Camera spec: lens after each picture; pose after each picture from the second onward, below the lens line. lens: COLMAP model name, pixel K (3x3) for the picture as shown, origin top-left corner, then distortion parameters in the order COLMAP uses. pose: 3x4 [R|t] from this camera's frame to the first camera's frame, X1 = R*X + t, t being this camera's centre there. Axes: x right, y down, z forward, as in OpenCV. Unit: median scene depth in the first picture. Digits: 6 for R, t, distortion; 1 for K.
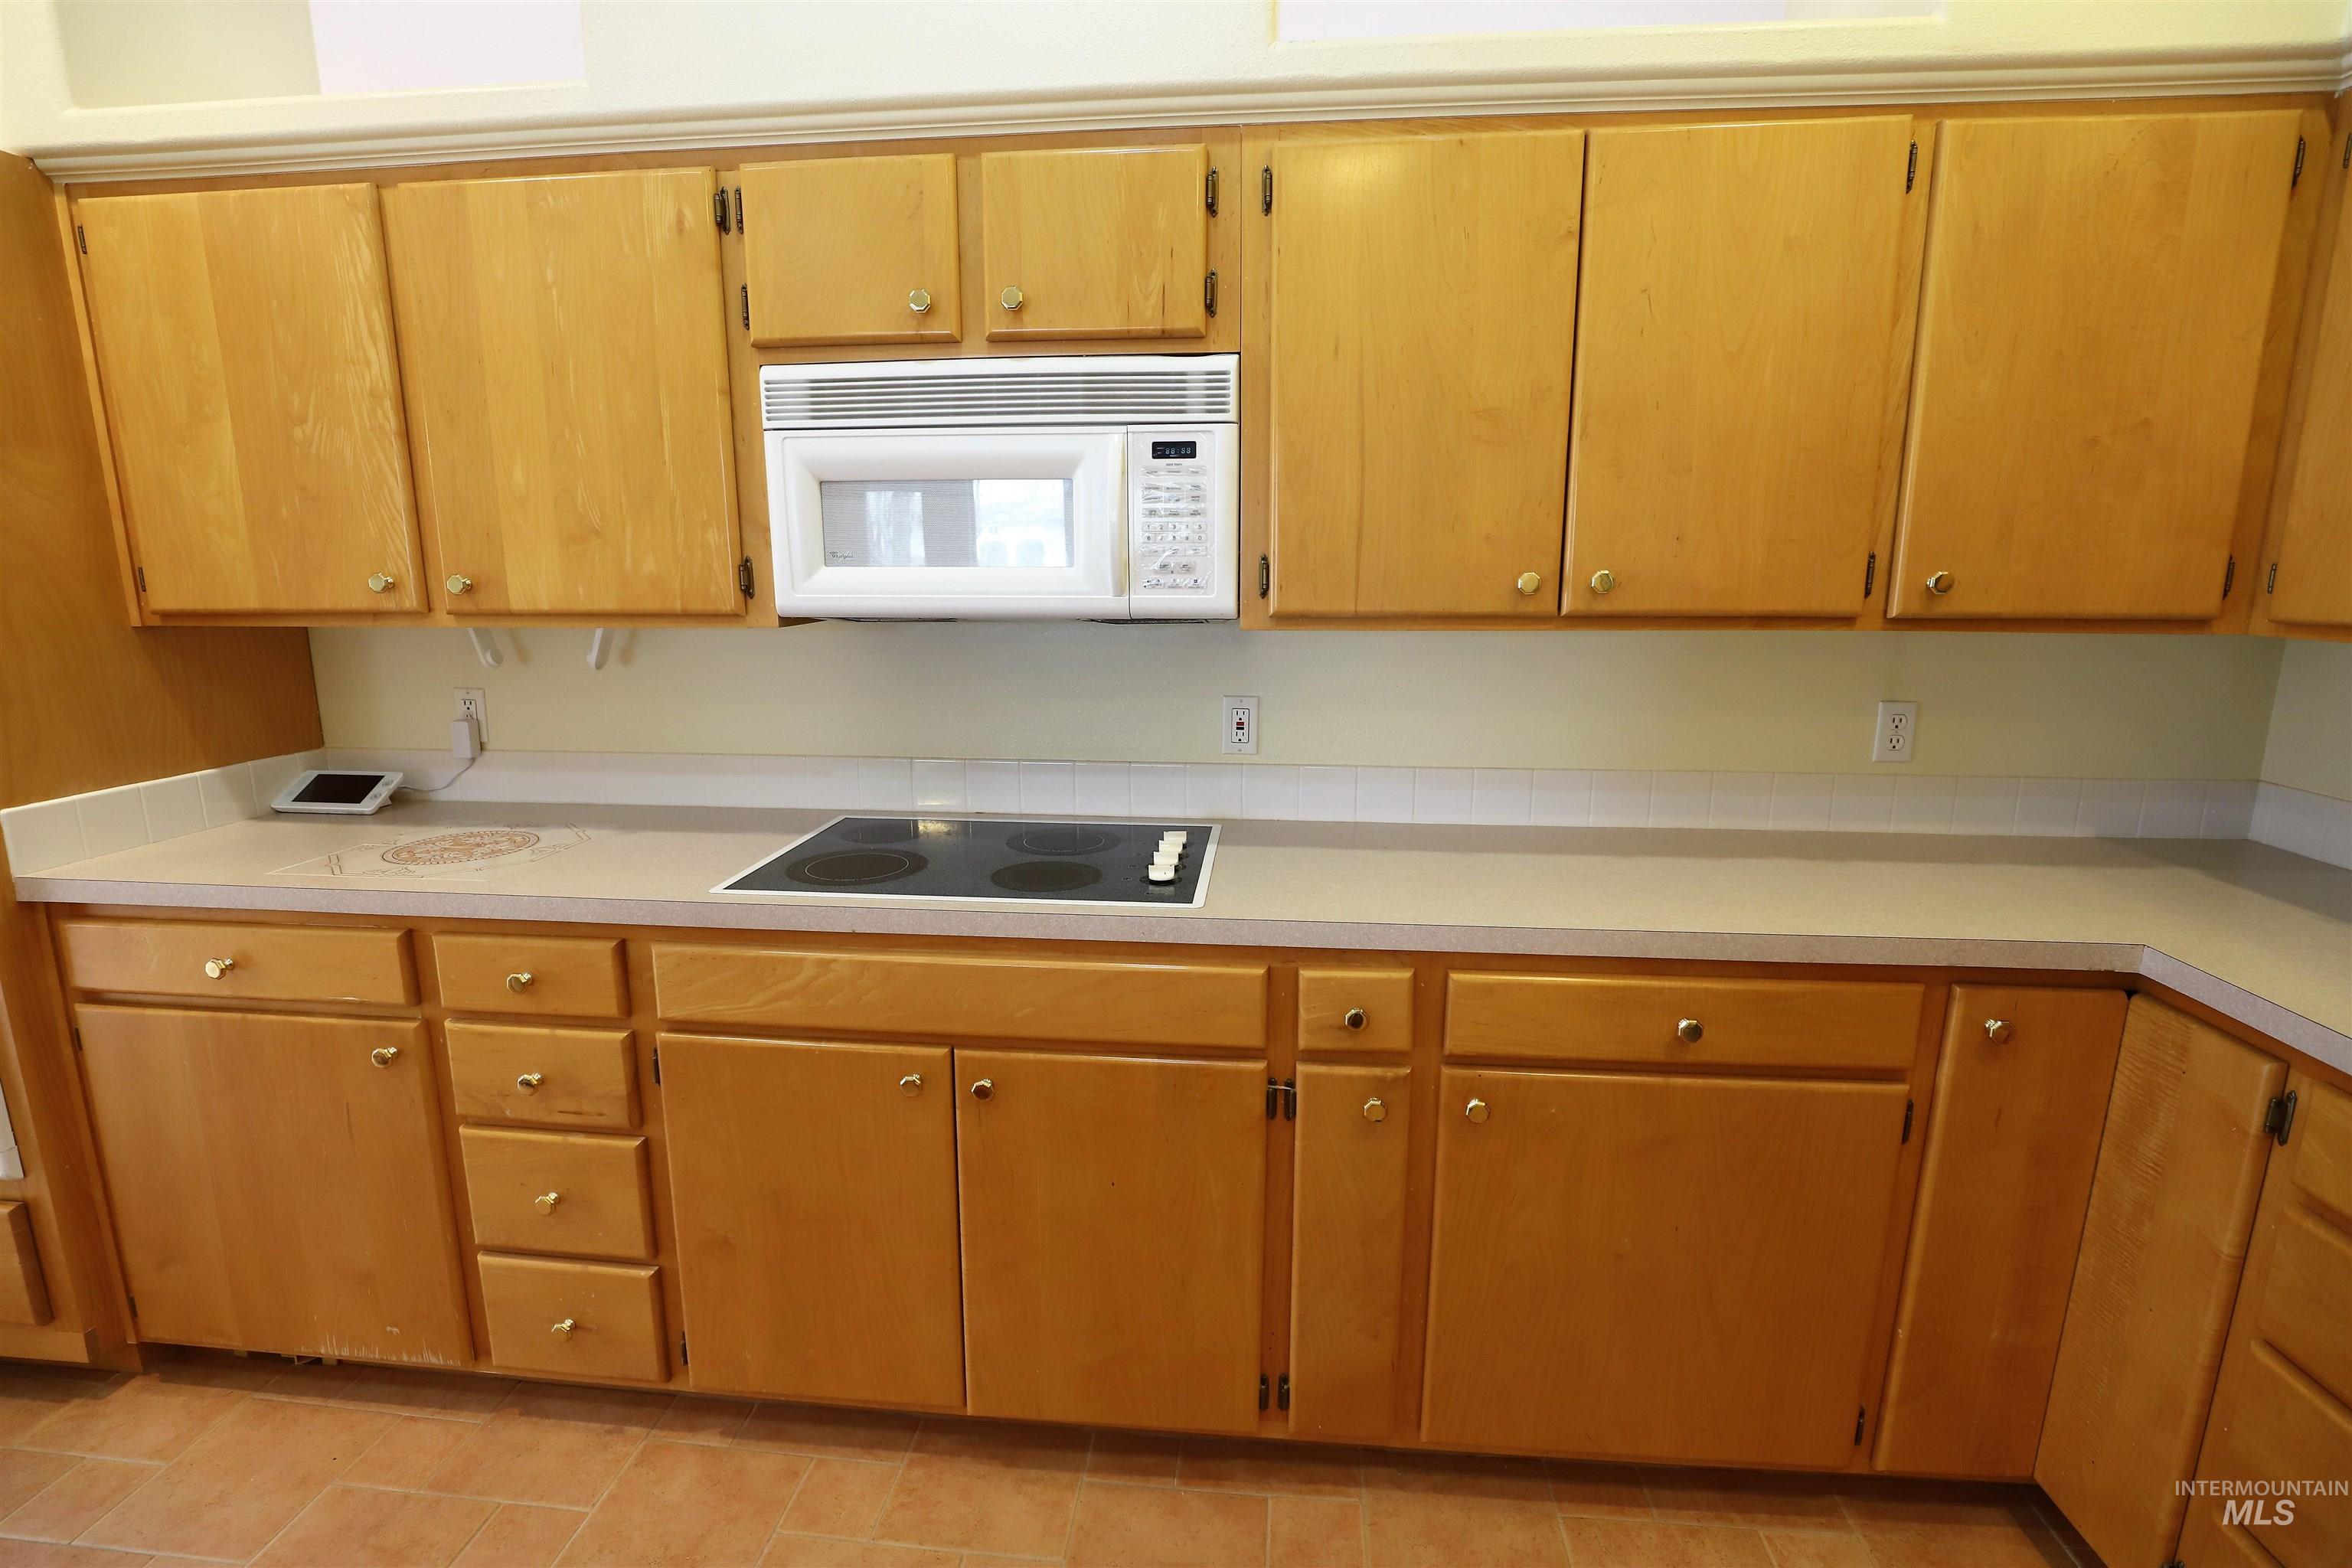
lens RADIAL K [[1090.2, 0, 1176.0], [0, 1090.2, 784.0], [0, 0, 1]] dist [-0.028465, 0.000464]
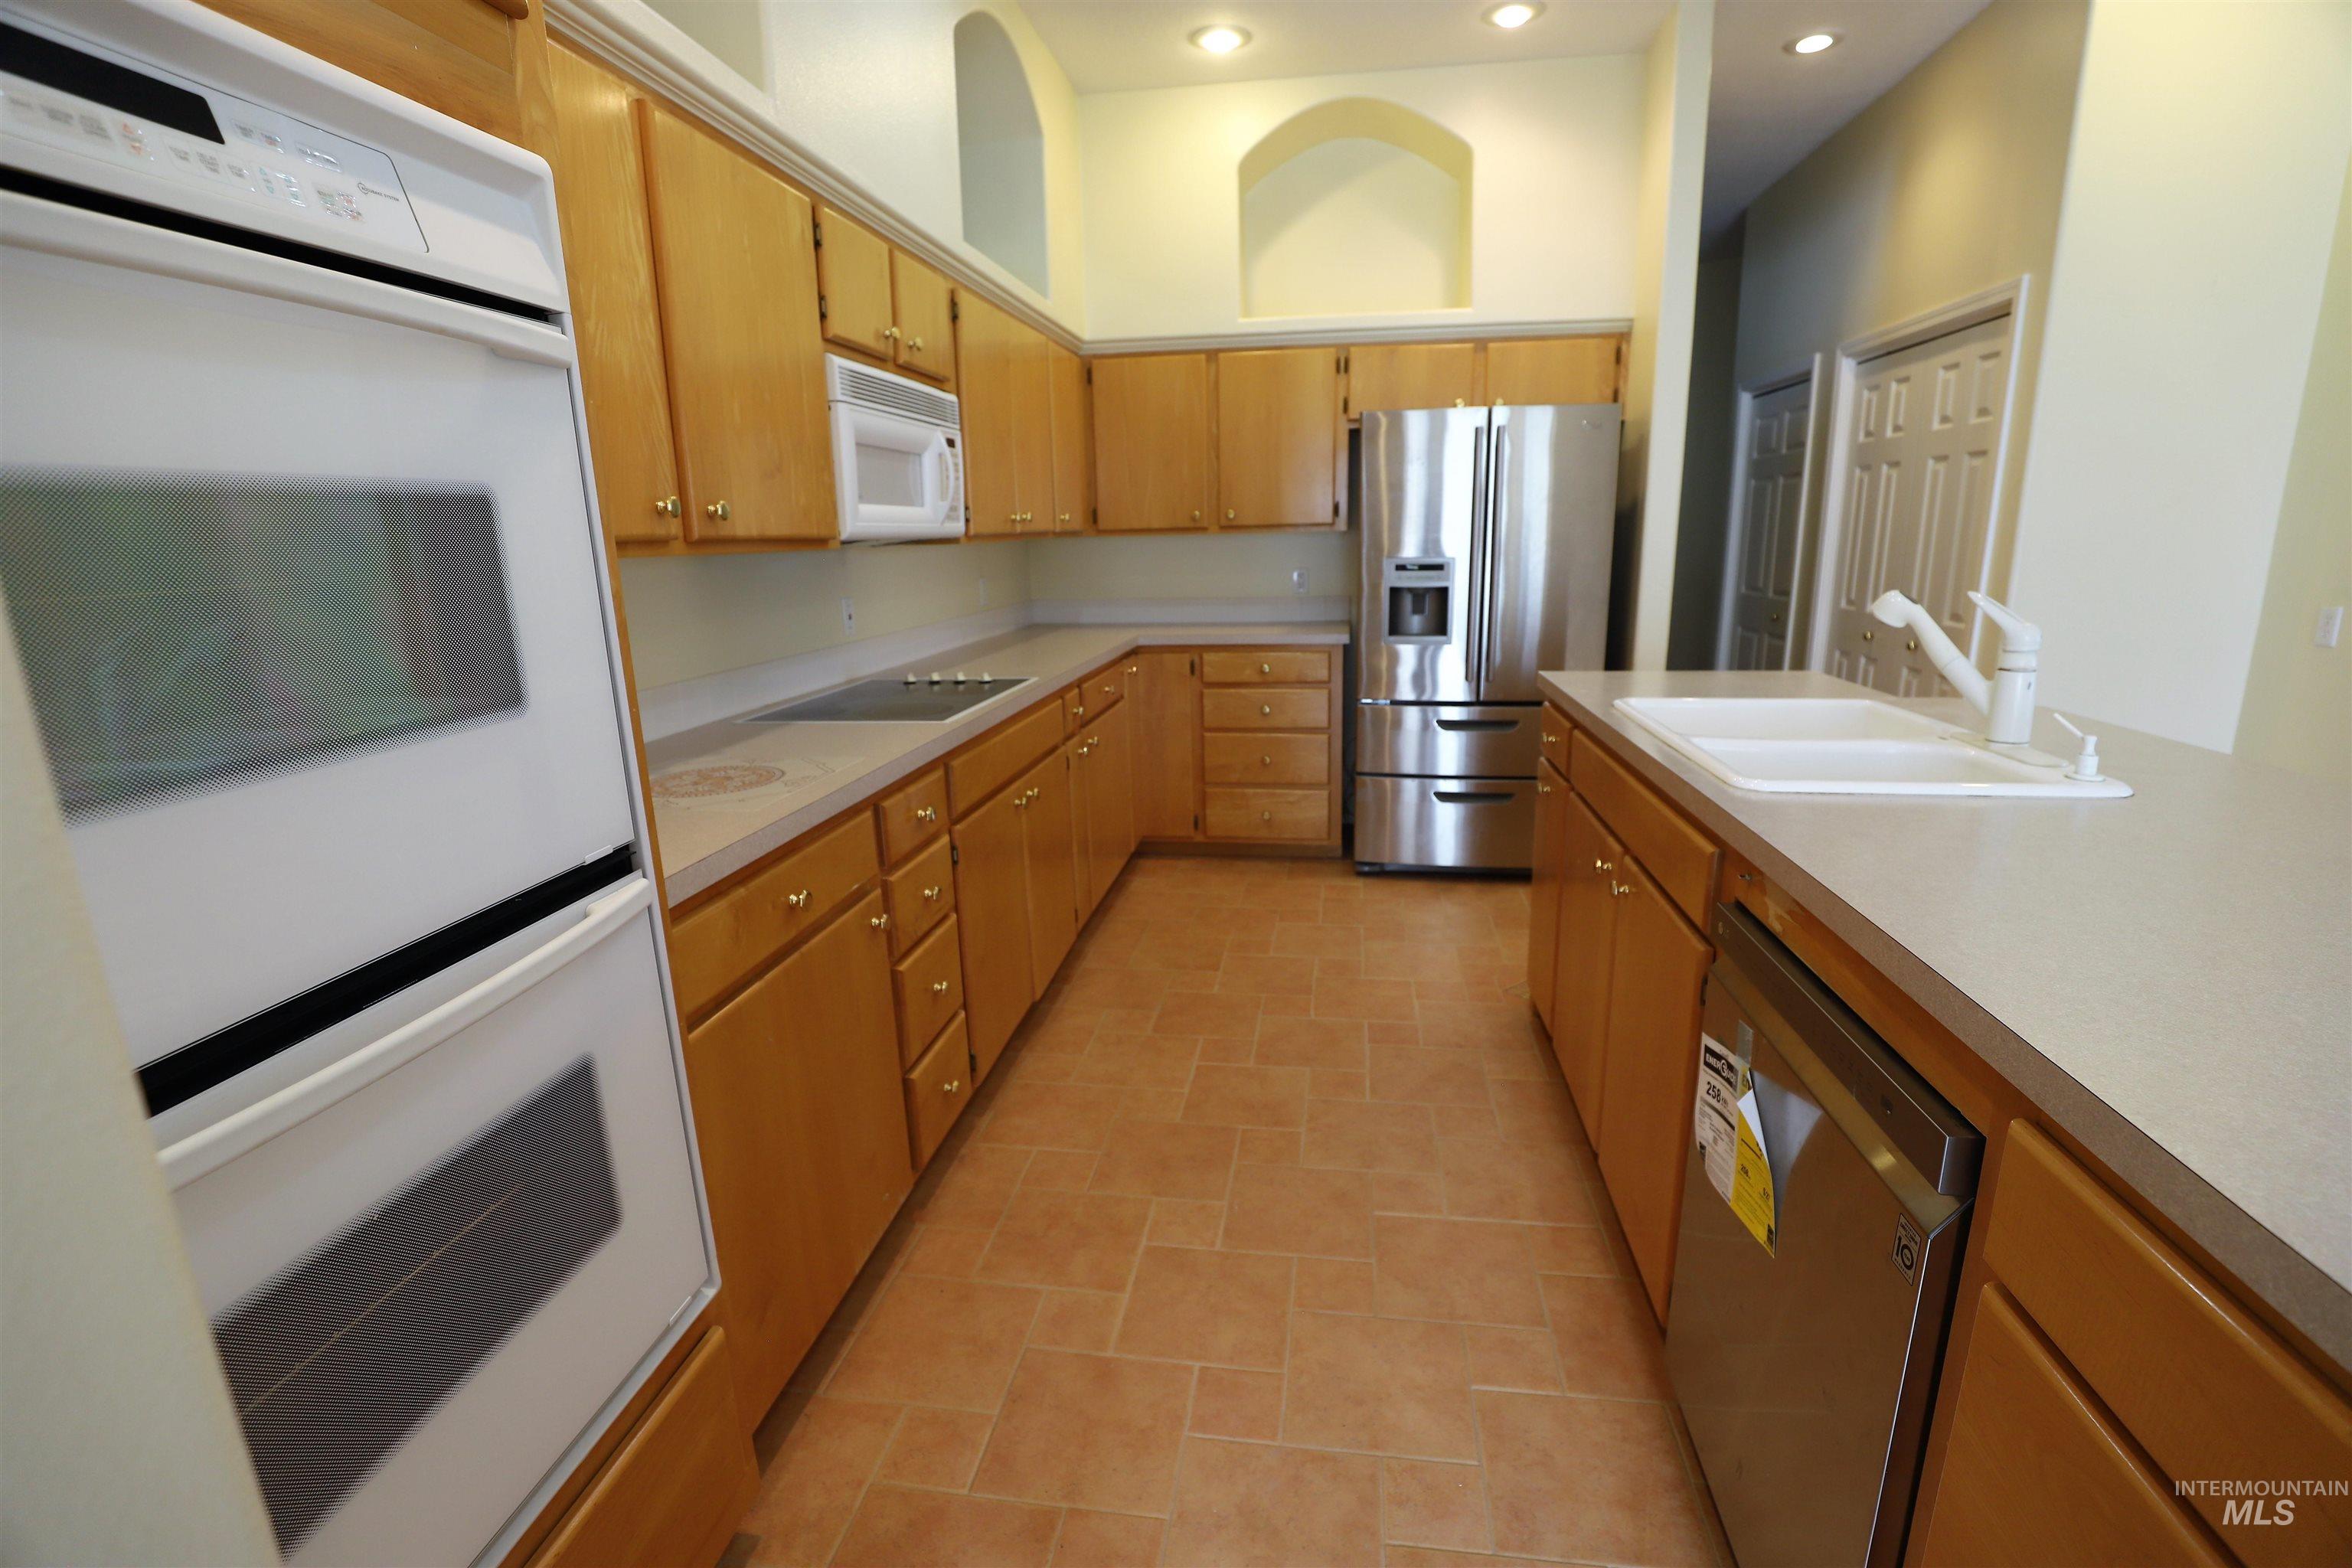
lens RADIAL K [[1057.7, 0, 1176.0], [0, 1057.7, 784.0], [0, 0, 1]] dist [-0.040192, 0.000627]
pose [[0.061895, -0.232464, 0.970634, -1.789058], [0.219995, 0.951758, 0.213915, -0.057663], [-0.973536, 0.200294, 0.110050, 0.548996]]
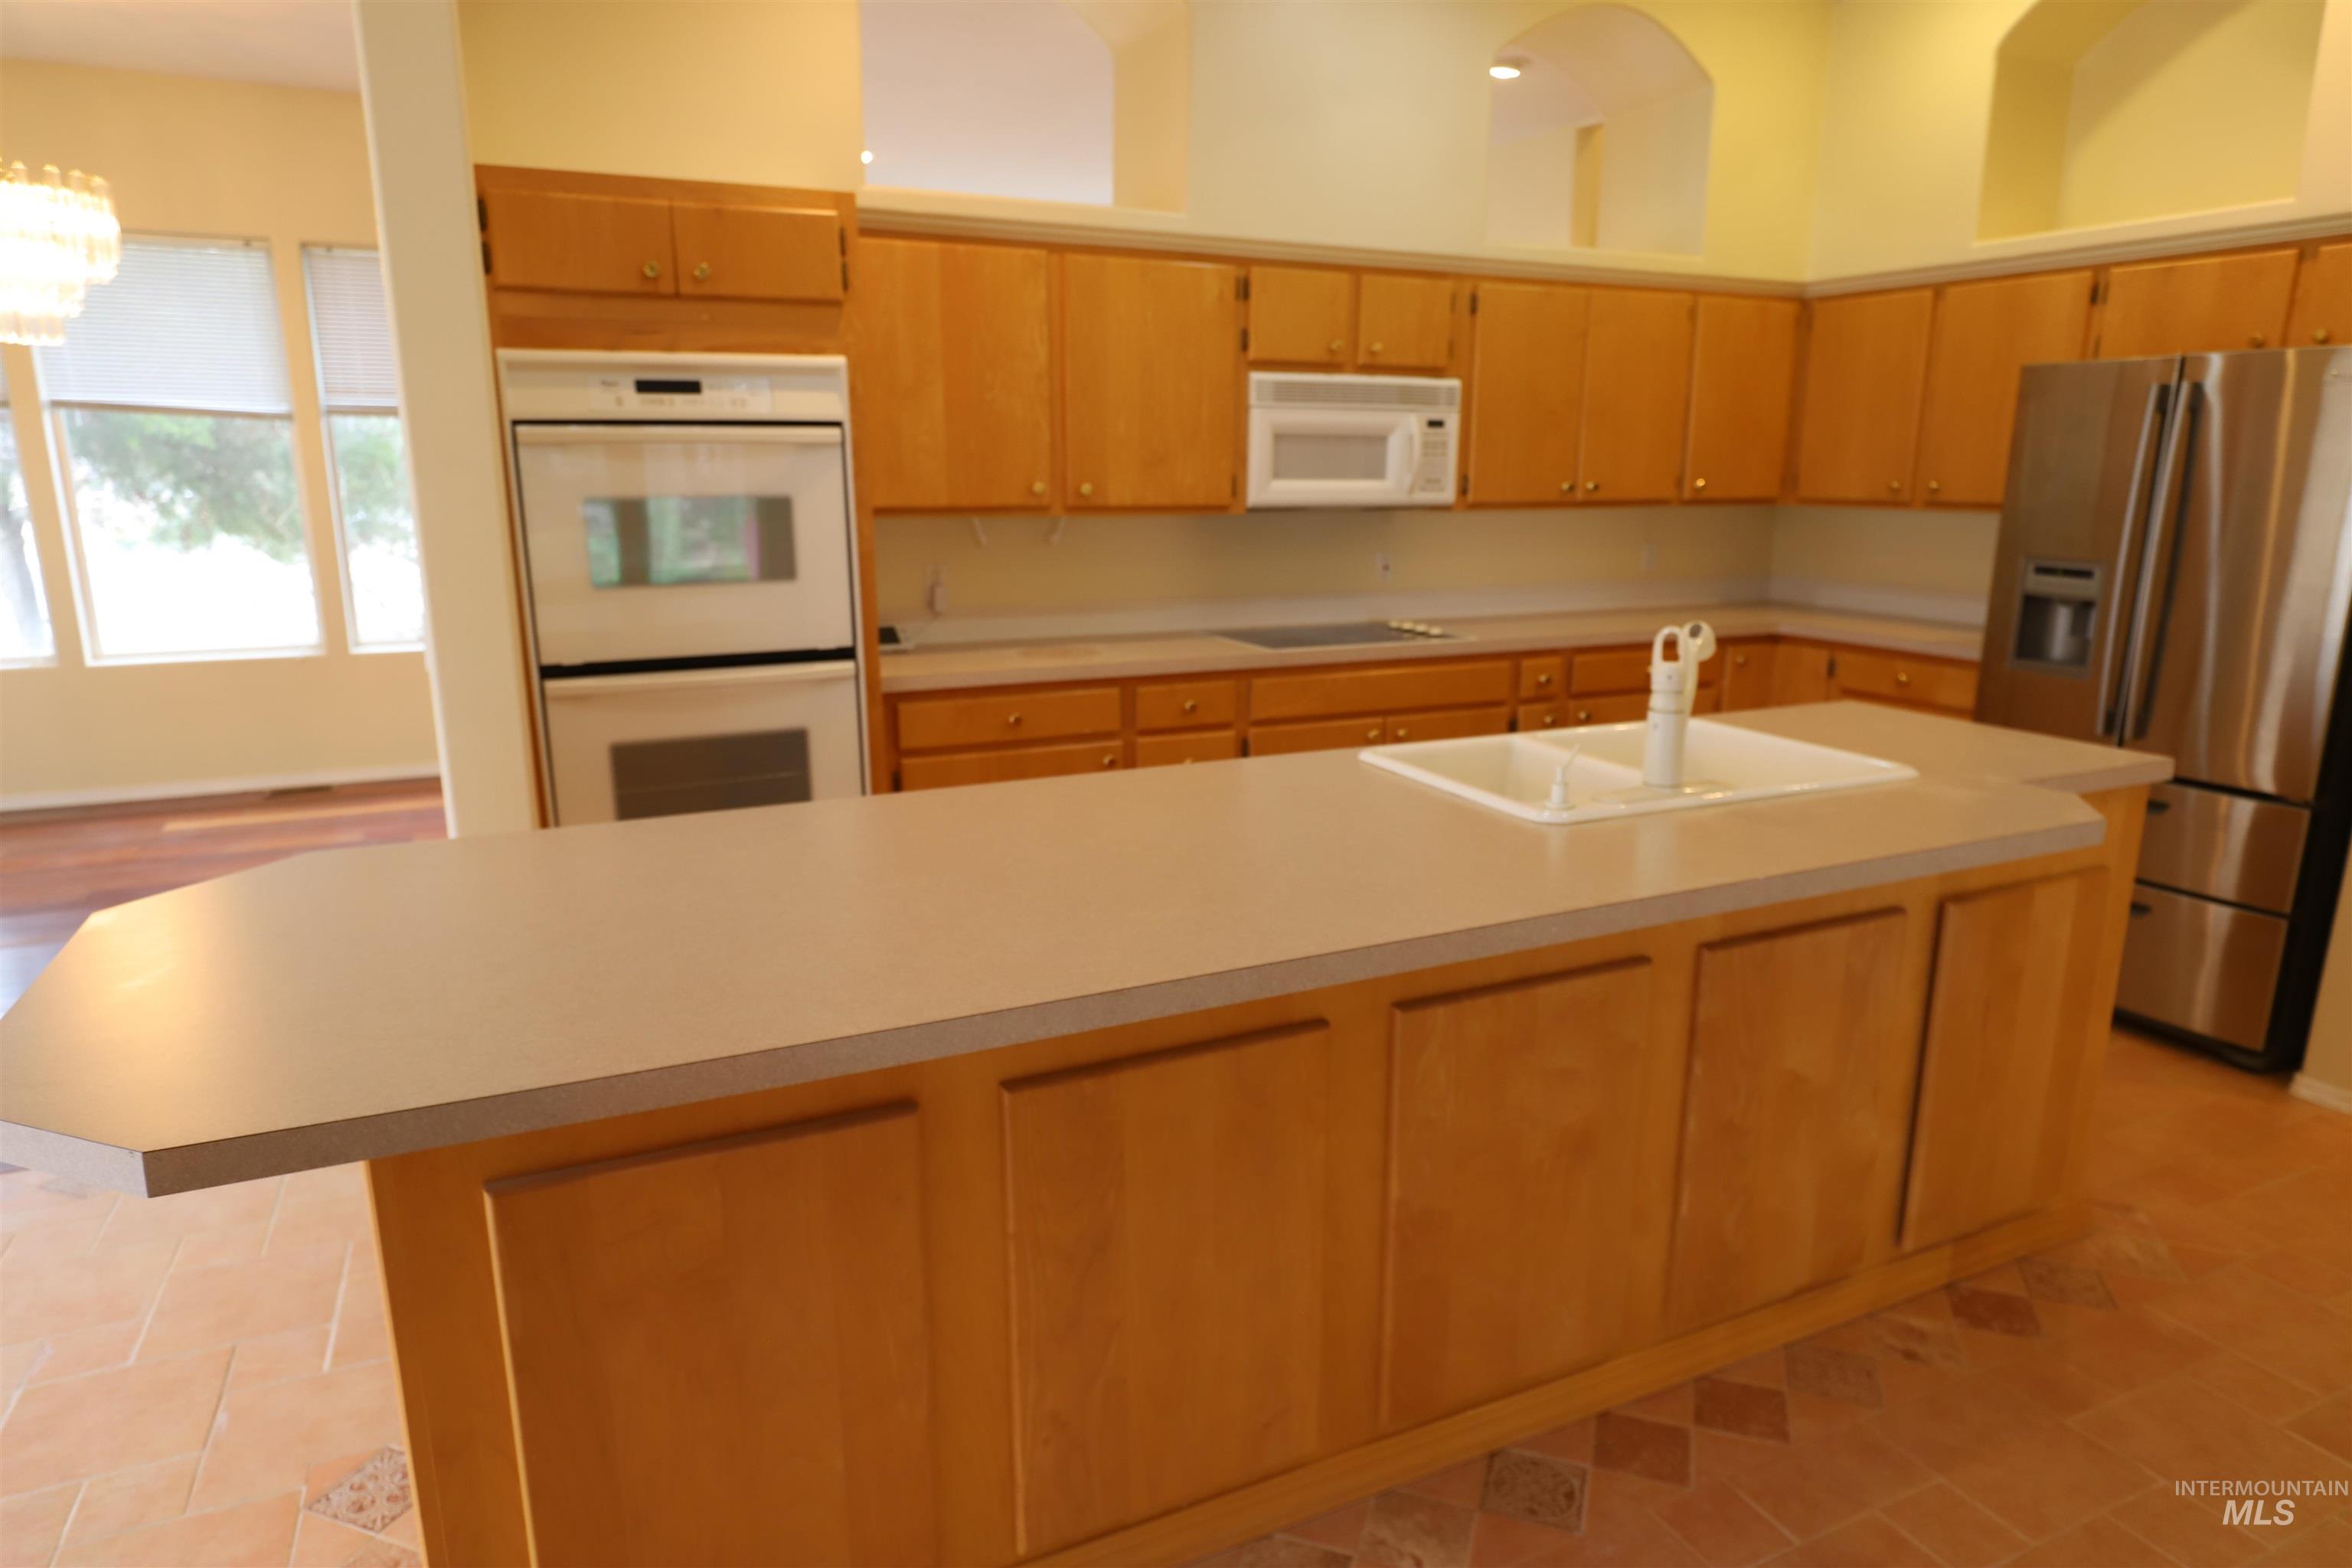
lens RADIAL K [[1365.4, 0, 1176.0], [0, 1365.4, 784.0], [0, 0, 1]] dist [-0.013587, -0.000532]
pose [[0.861241, -0.113482, 0.495365, -1.772514], [0.096841, 0.993535, 0.059239, 0.171237], [-0.498885, -0.003047, 0.866663, -0.996711]]
